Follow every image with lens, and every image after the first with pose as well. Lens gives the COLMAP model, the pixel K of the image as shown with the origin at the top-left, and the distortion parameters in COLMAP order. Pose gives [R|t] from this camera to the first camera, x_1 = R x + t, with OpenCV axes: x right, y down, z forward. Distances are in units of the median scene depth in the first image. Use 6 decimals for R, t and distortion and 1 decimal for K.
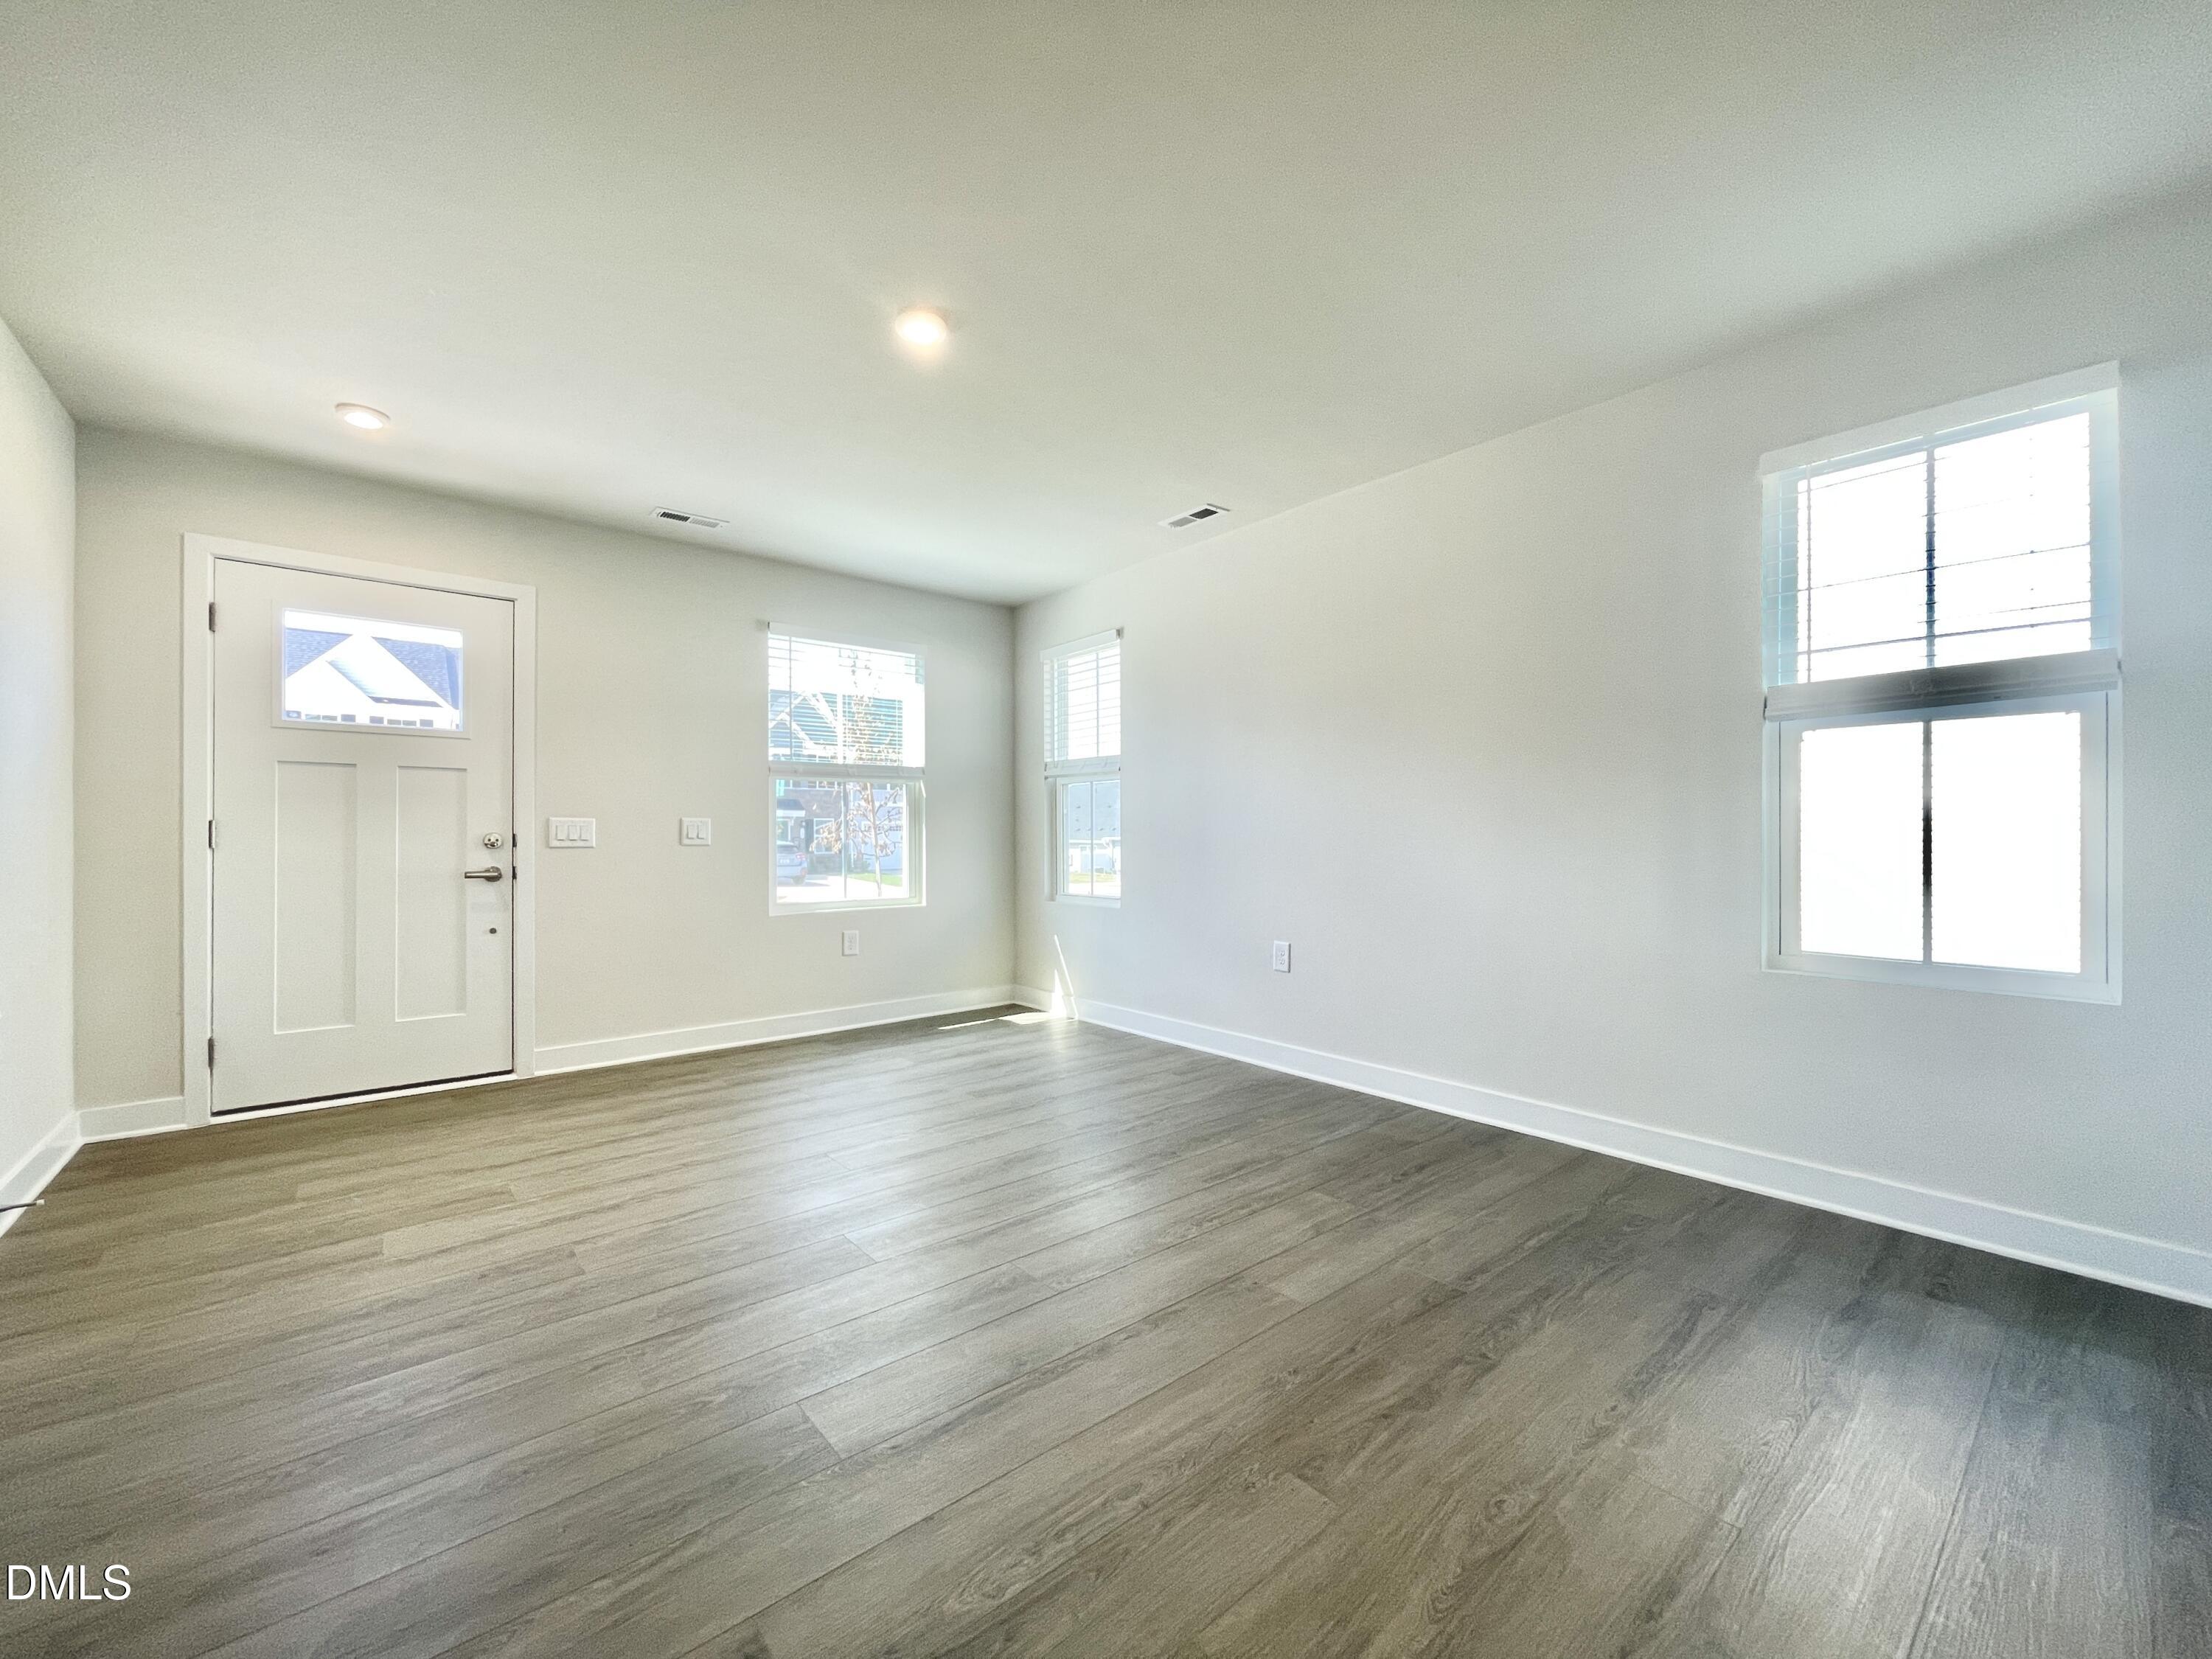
lens RADIAL K [[890.2, 0, 1102.0], [0, 890.2, 834.0], [0, 0, 1]] dist [0.003143, 0.000431]
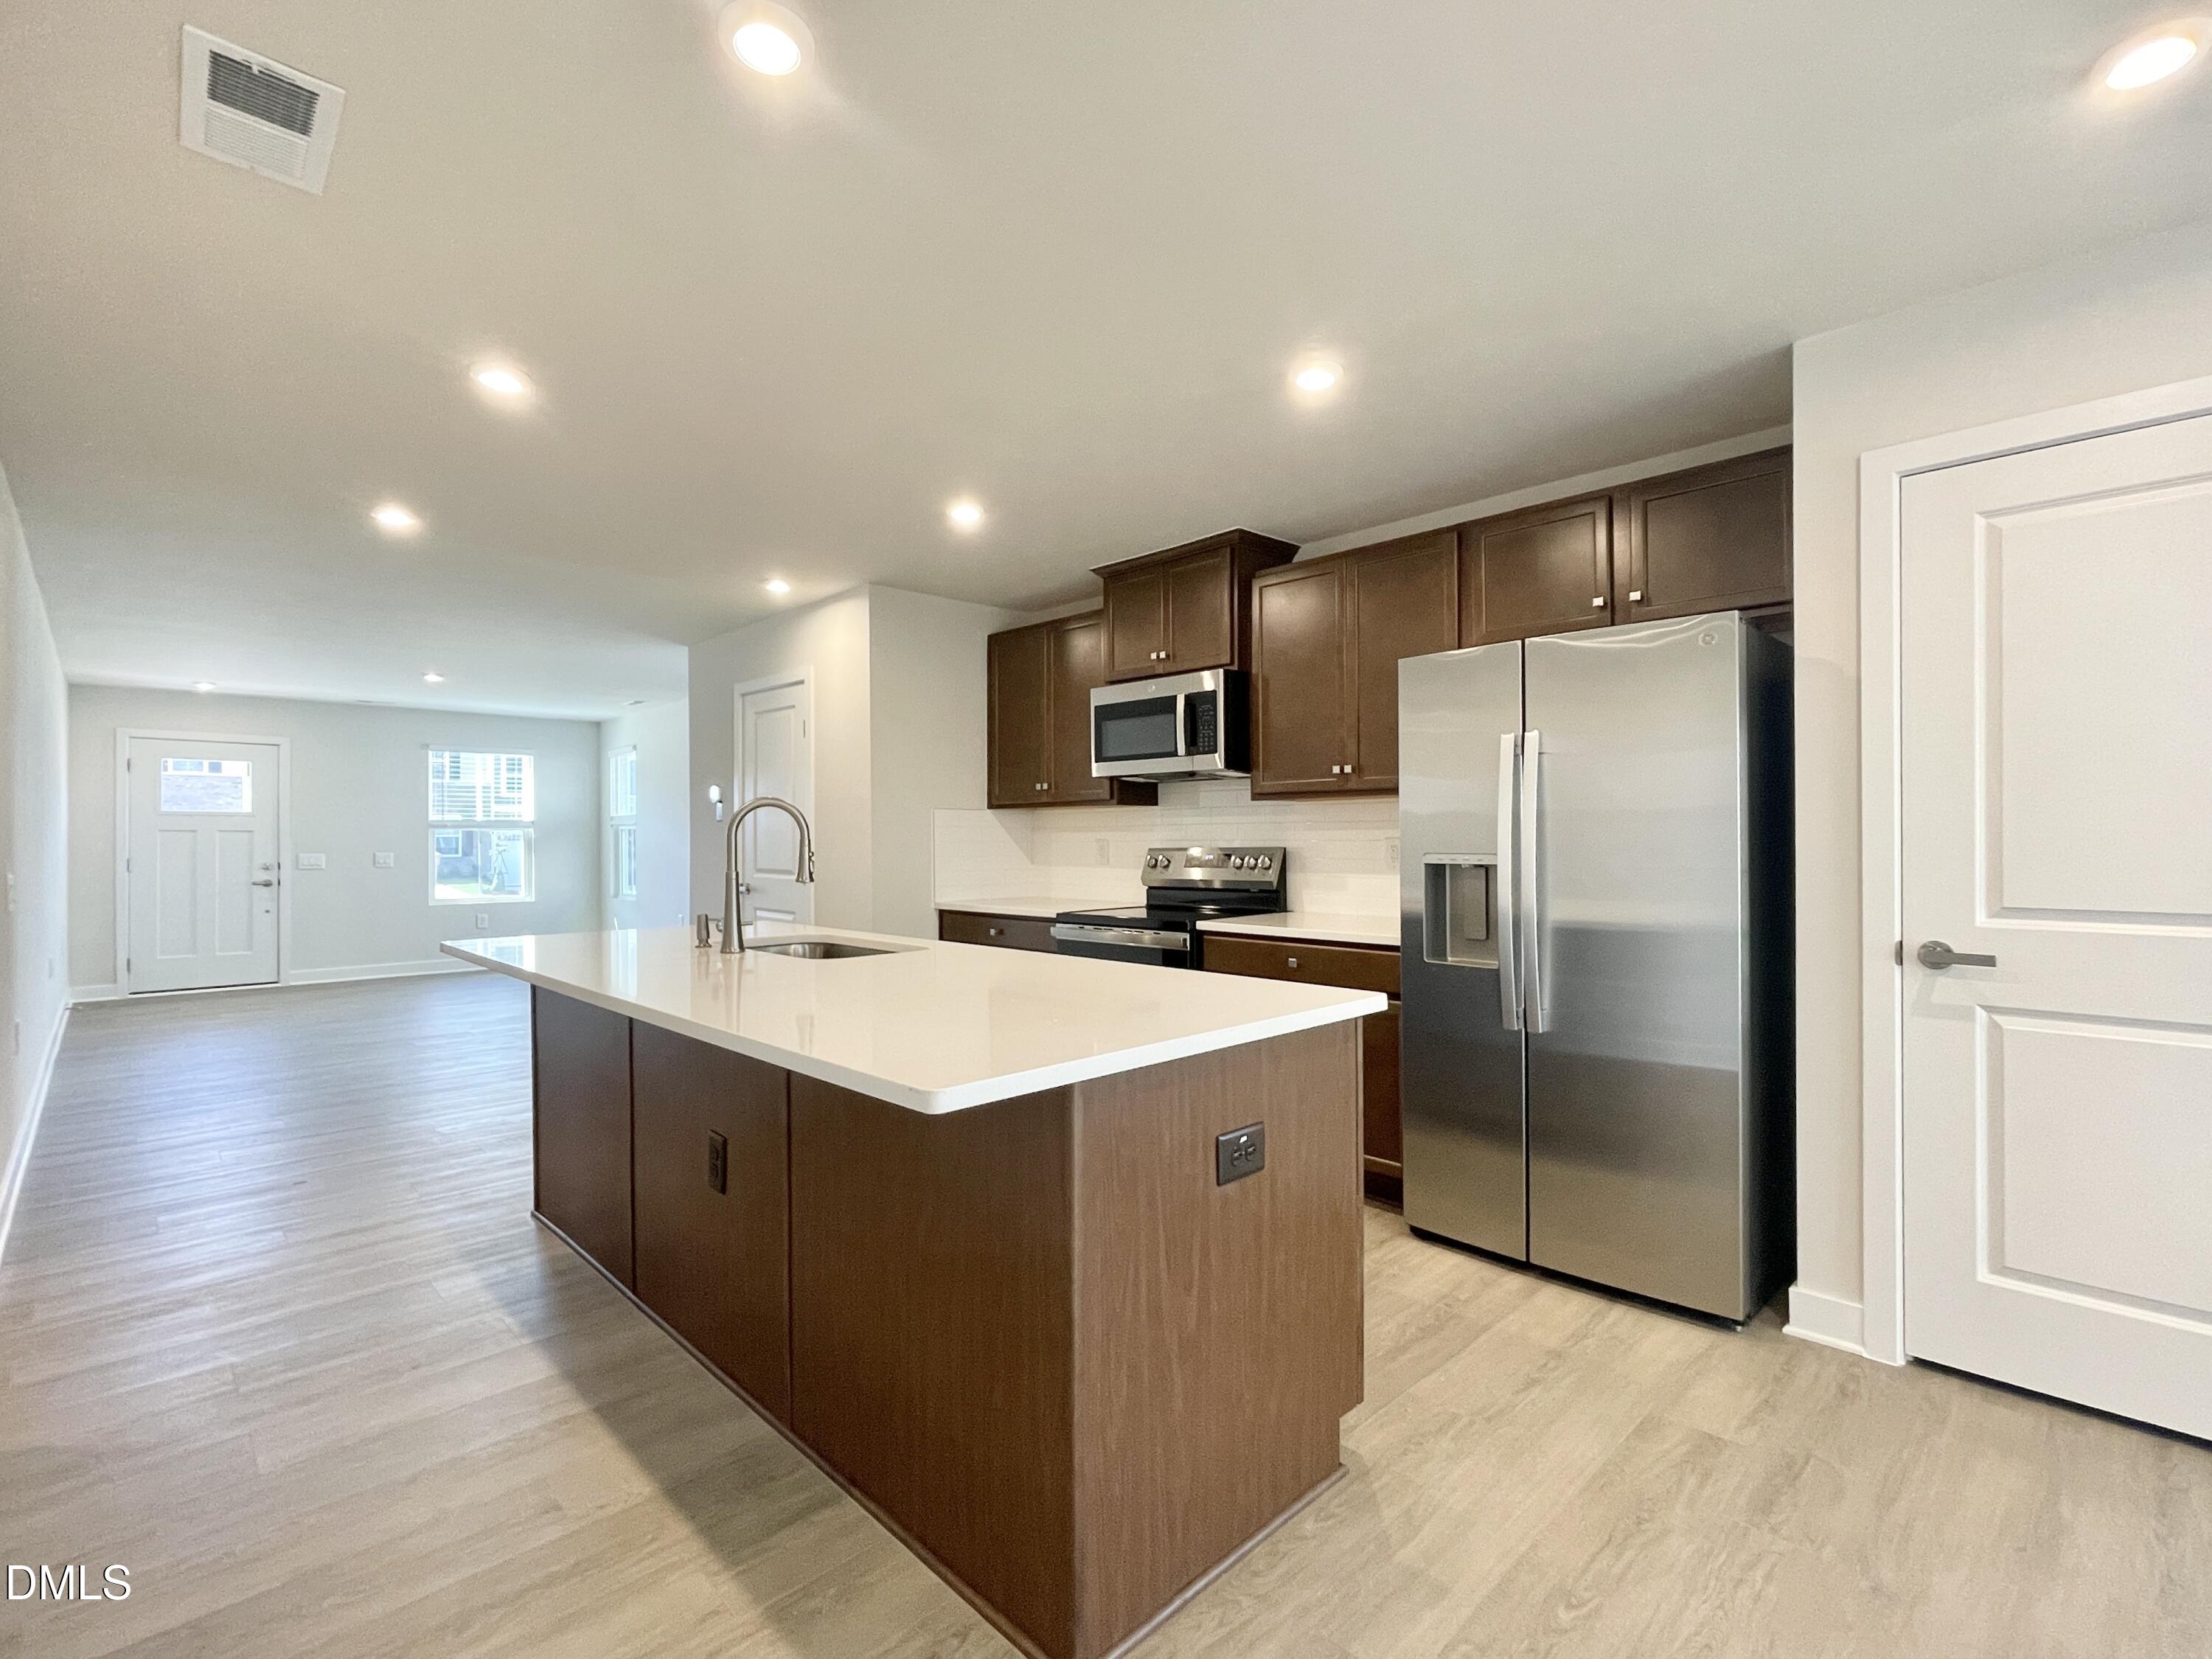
lens RADIAL K [[1018.8, 0, 1102.2], [0, 1018.8, 836.7], [0, 0, 1]] dist [0.004212, 0.000432]
pose [[0.998183, -0.002269, 0.060216, 1.027976], [0.002380, 0.999996, -0.001759, -0.049430], [-0.060212, 0.001899, 0.998184, -1.373615]]
